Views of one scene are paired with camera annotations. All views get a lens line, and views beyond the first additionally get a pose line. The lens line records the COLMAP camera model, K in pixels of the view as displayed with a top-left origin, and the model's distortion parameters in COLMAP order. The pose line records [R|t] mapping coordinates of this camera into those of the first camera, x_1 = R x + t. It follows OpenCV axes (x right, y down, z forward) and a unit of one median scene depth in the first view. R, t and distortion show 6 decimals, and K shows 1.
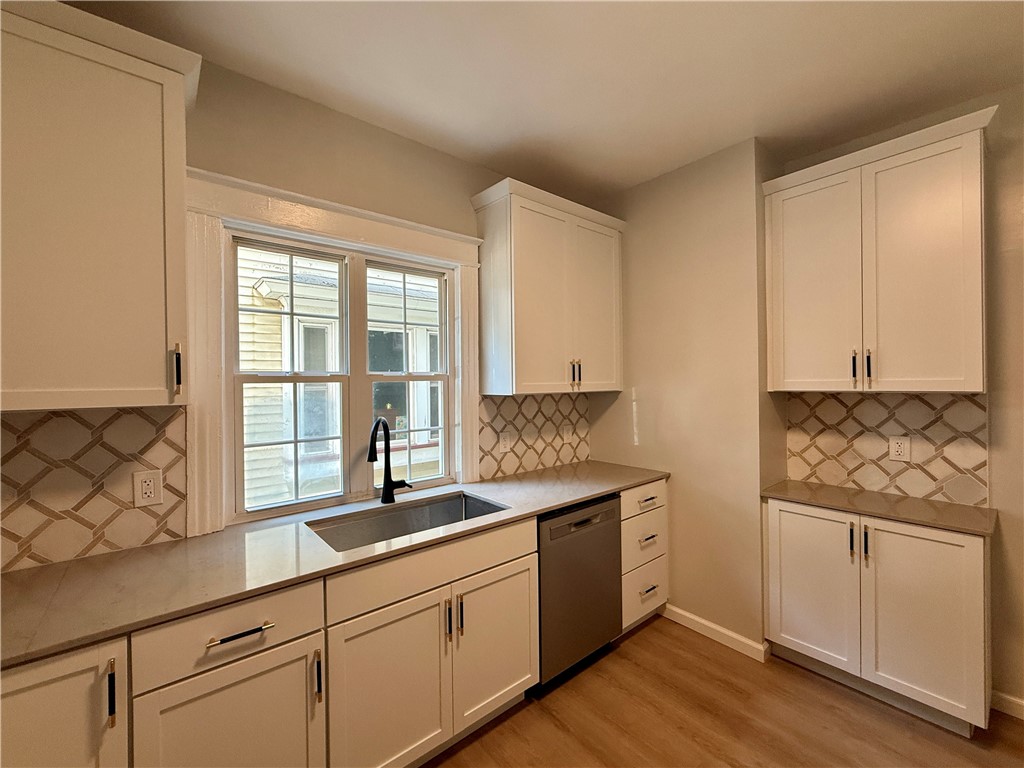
lens RADIAL K [[427.8, 0, 512.2], [0, 427.8, 380.8], [0, 0, 1]] dist [-0.000949, 0.000379]
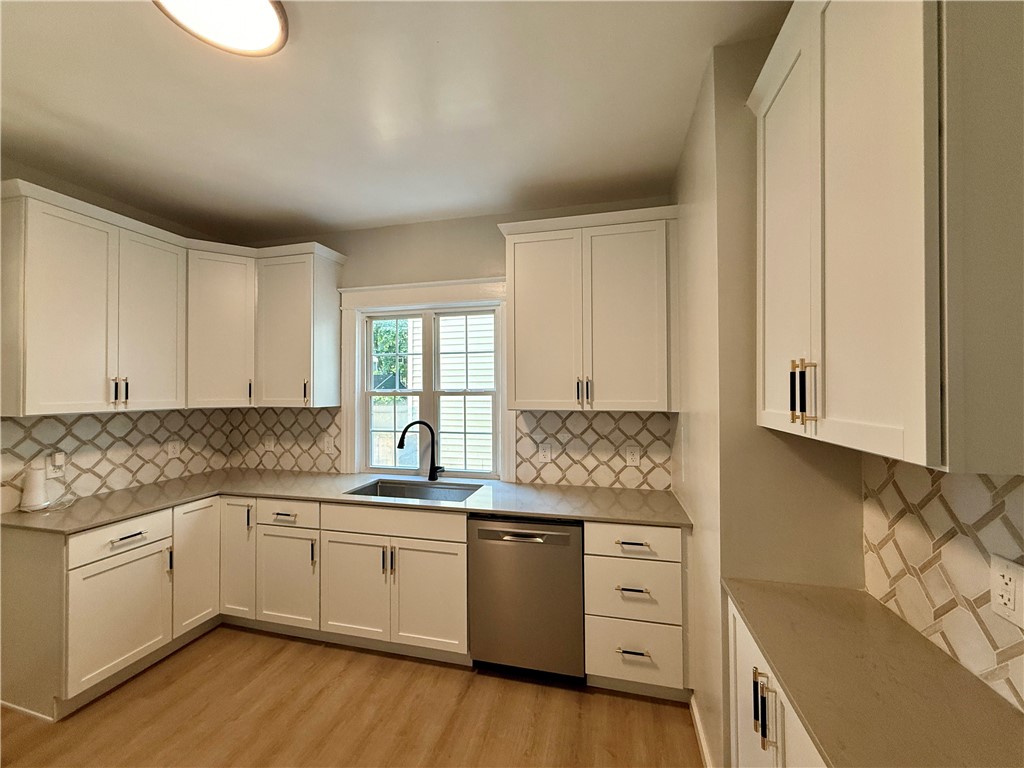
lens RADIAL K [[407.0, 0, 508.8], [0, 407.0, 382.6], [0, 0, 1]] dist [0.000548, 0.000488]
pose [[0.589129, -0.003578, -0.808031, 0.791413], [-0.002984, 0.999974, -0.006603, -0.029676], [0.808034, 0.006301, 0.589103, 0.322999]]
